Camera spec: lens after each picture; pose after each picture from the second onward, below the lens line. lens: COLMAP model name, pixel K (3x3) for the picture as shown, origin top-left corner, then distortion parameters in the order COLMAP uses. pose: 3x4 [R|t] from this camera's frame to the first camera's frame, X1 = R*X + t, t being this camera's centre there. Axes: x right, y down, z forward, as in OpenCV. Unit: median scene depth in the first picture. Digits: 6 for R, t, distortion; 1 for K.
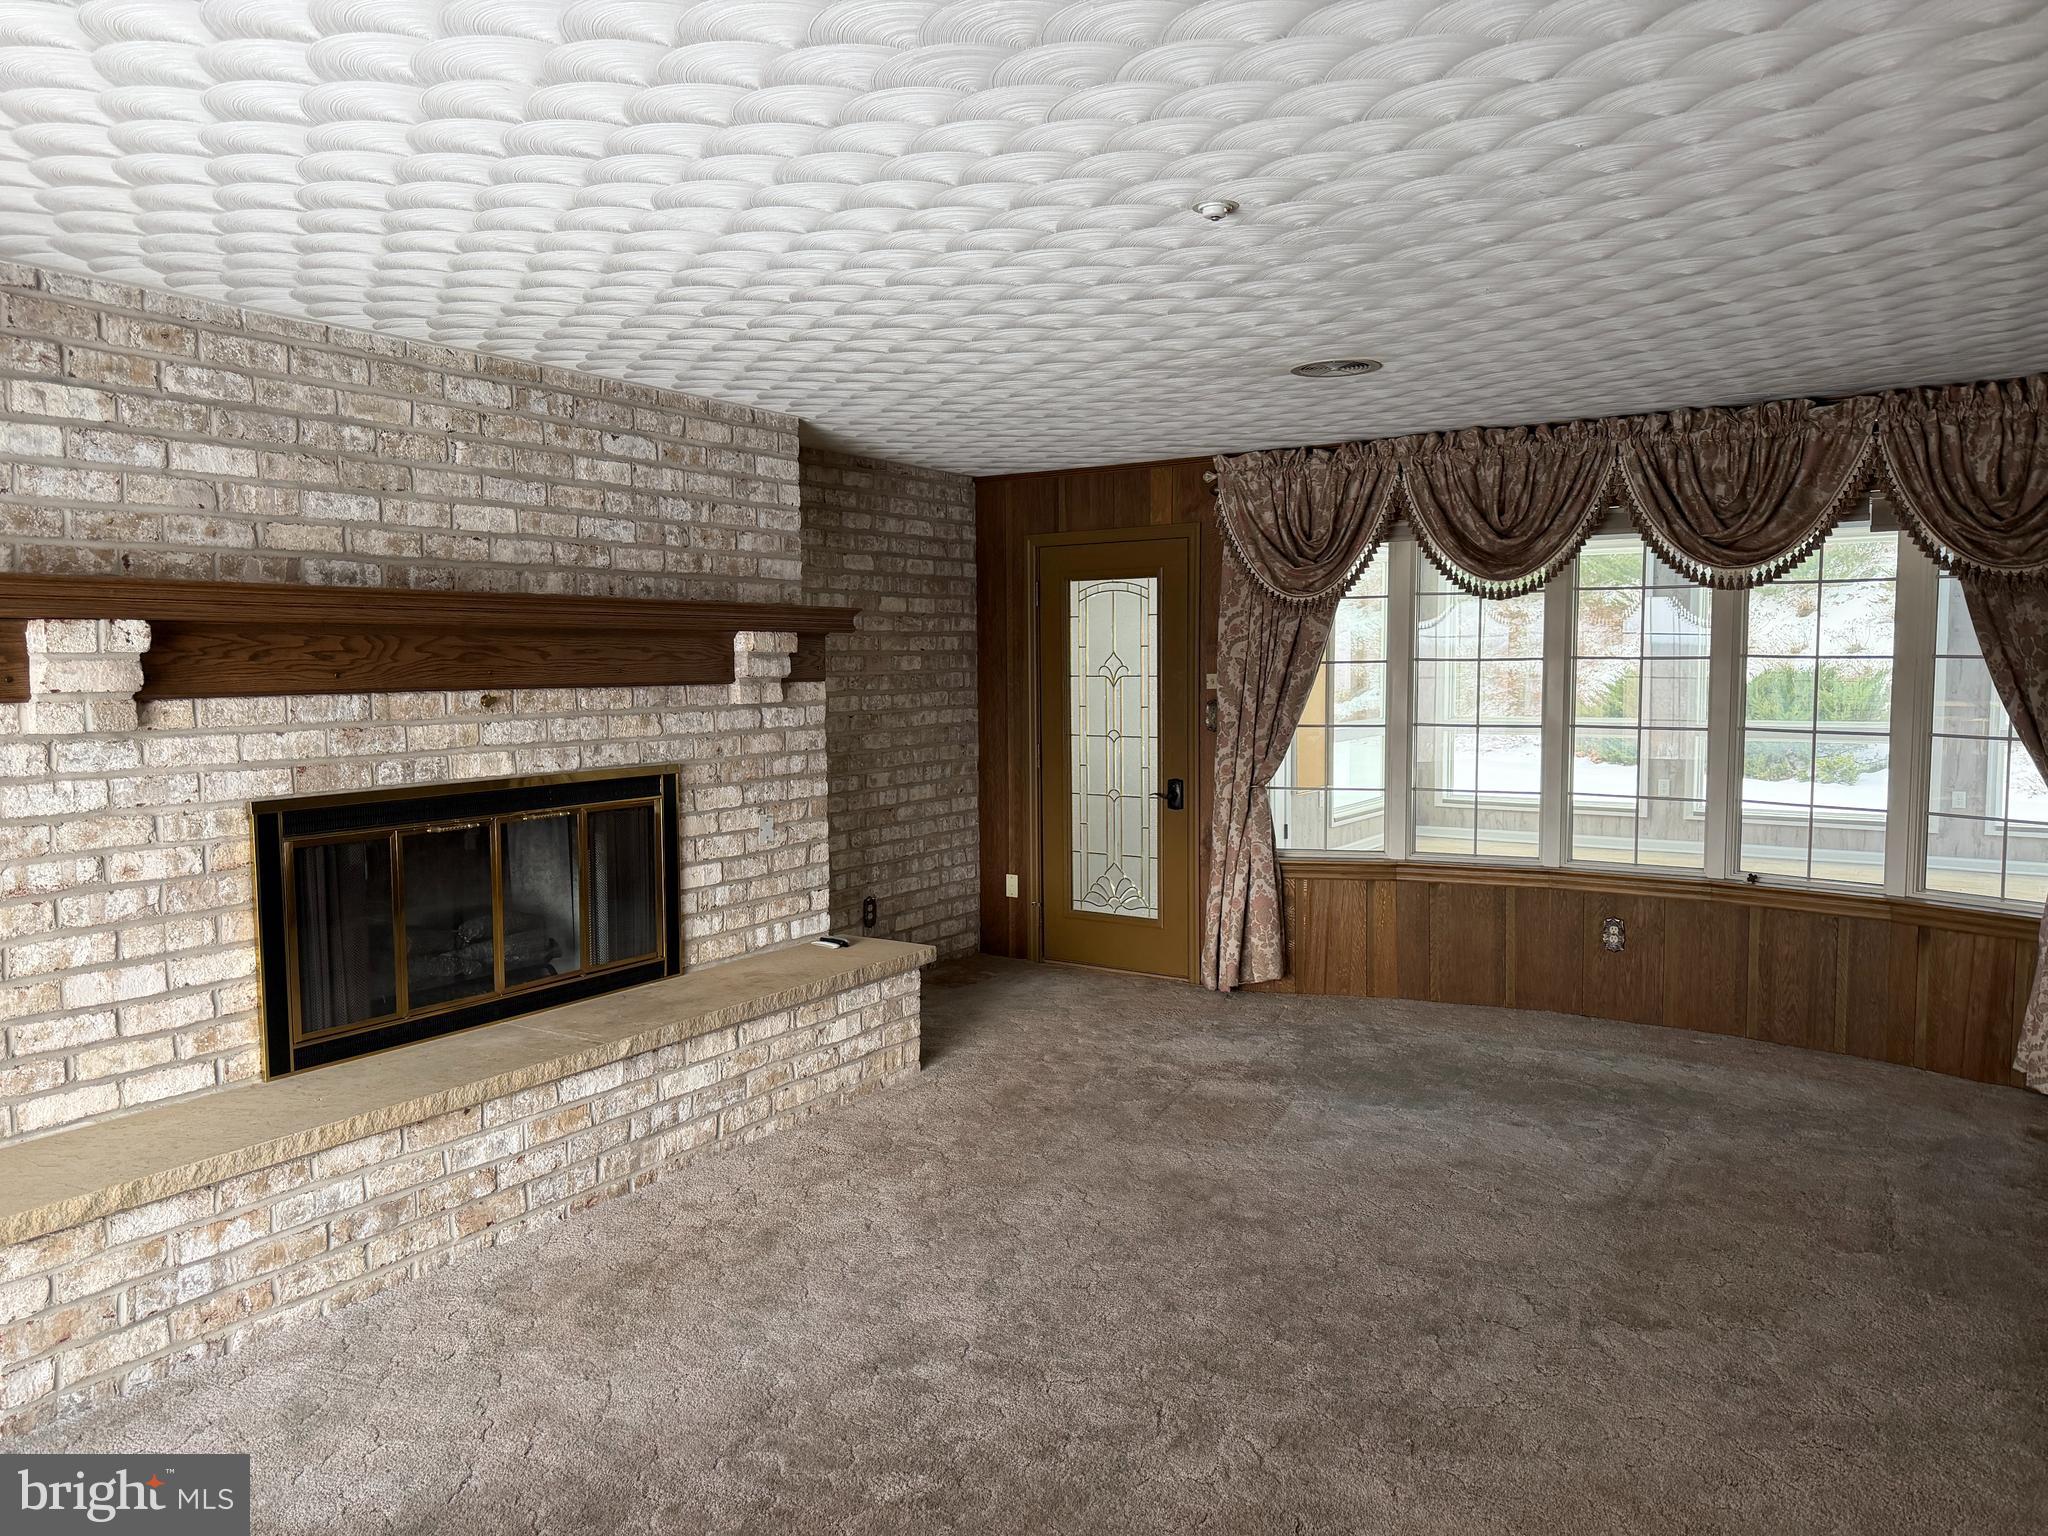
lens RADIAL K [[1430.8, 0, 1022.6], [0, 1430.8, 777.5], [0, 0, 1]] dist [0.084282, -0.087212]
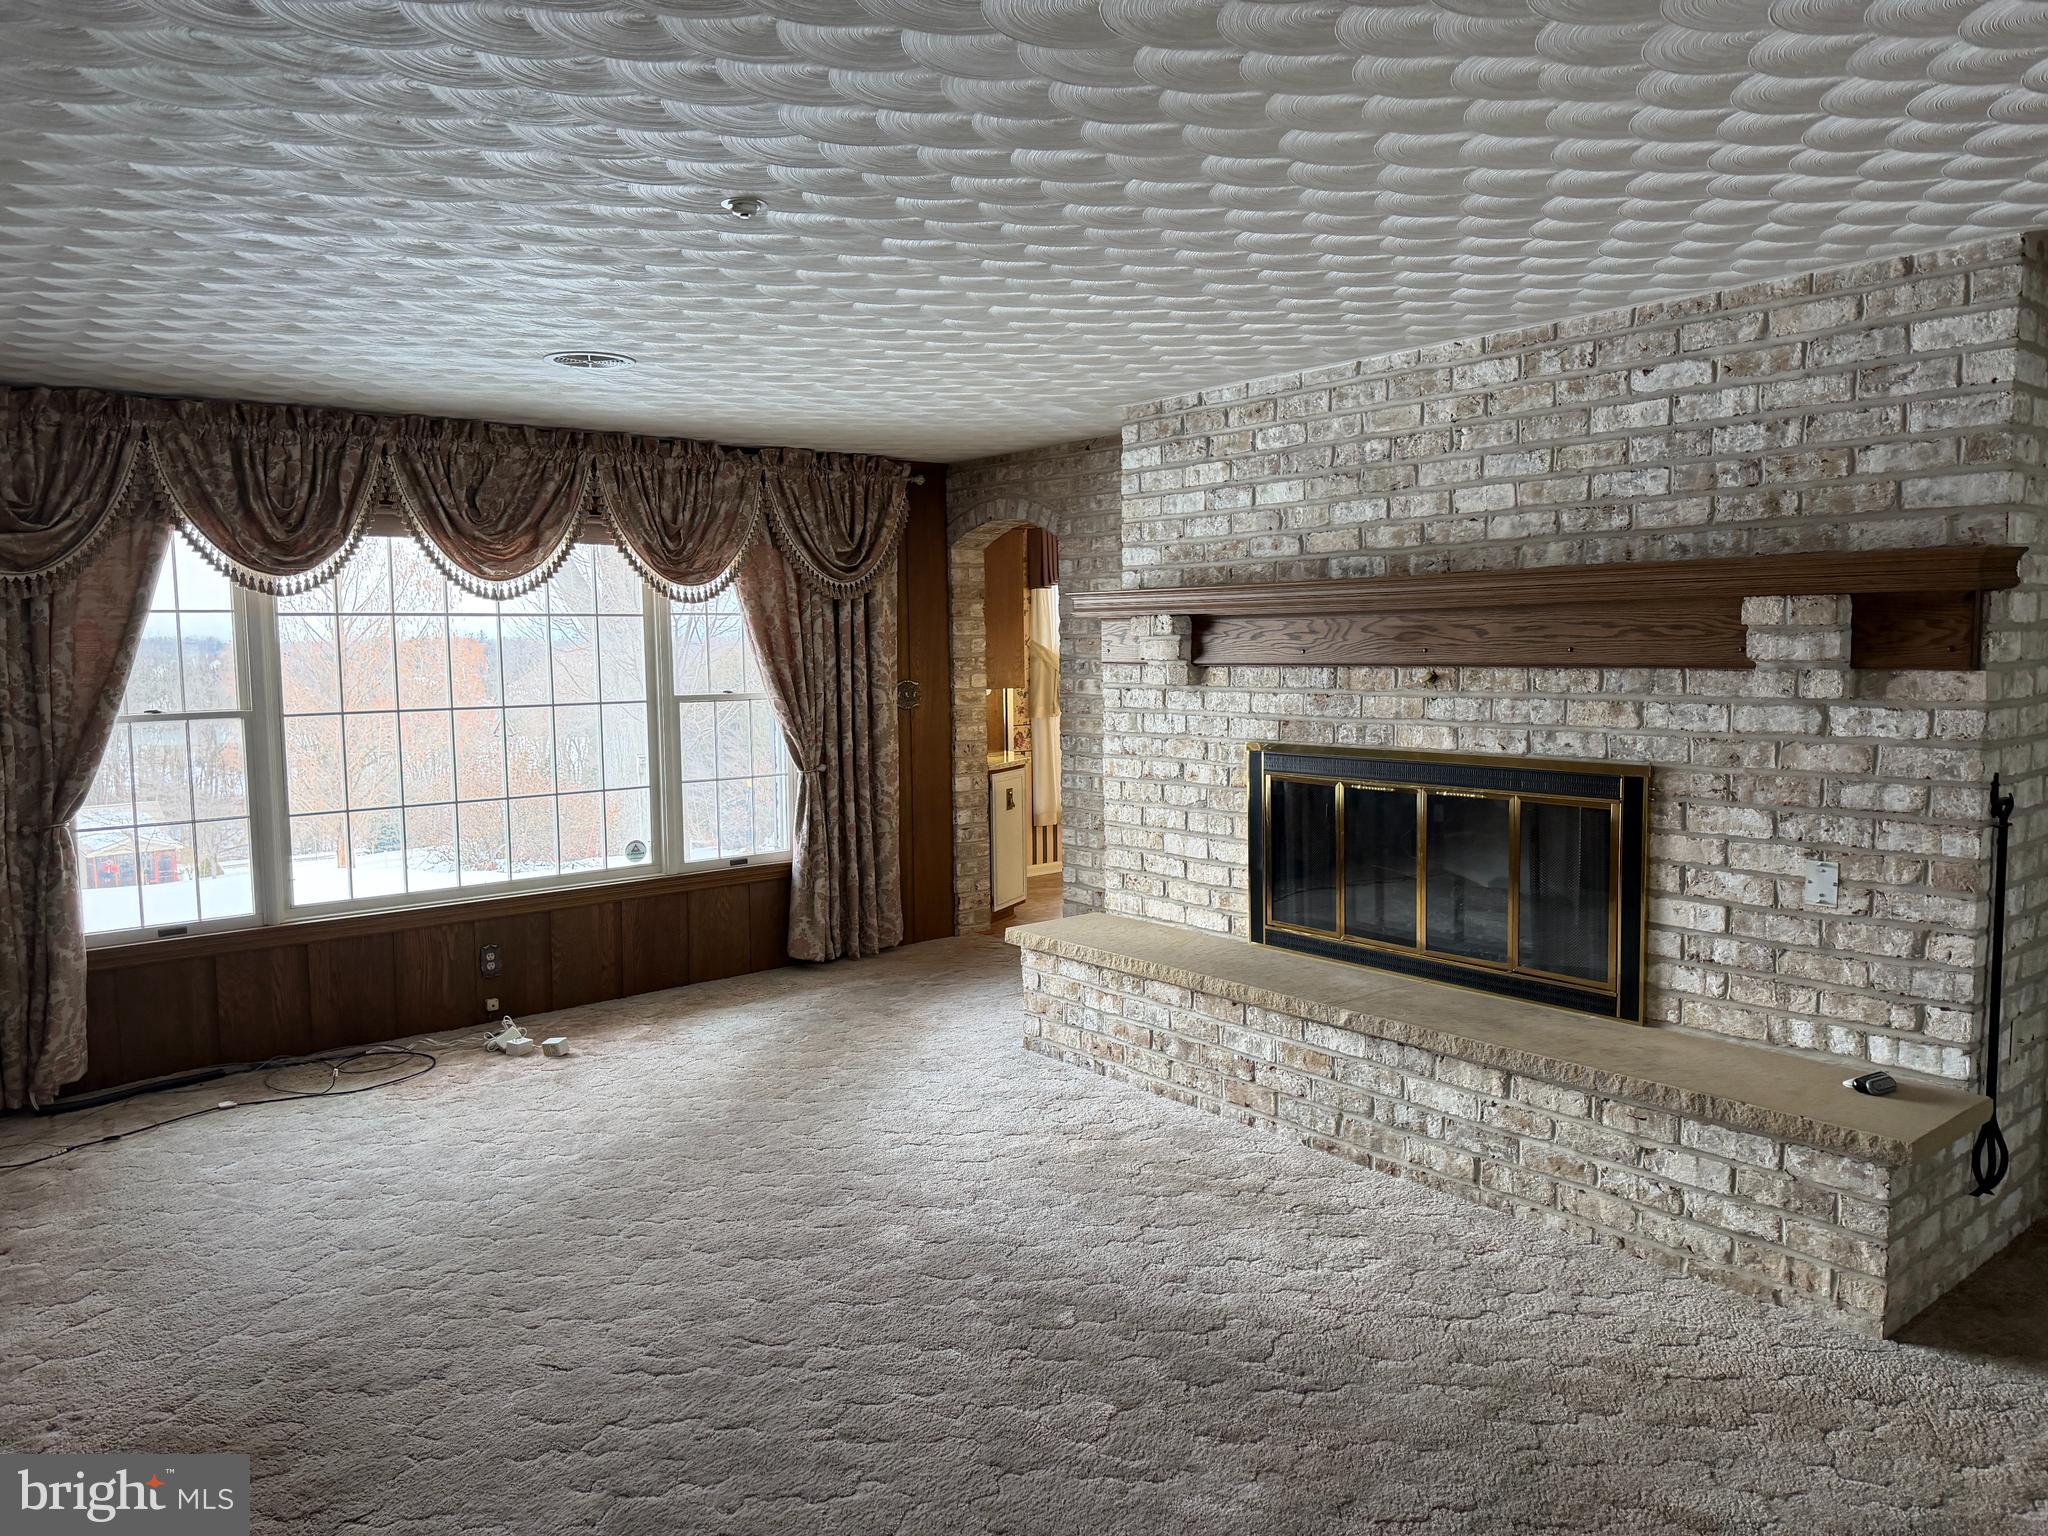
lens RADIAL K [[1430.8, 0, 1022.6], [0, 1430.8, 777.5], [0, 0, 1]] dist [0.084282, -0.087212]
pose [[-0.287002, 0.104145, -0.952252, 0.664866], [-0.067908, 0.989360, 0.128671, -0.087590], [0.955520, 0.101594, -0.276876, 0.929895]]
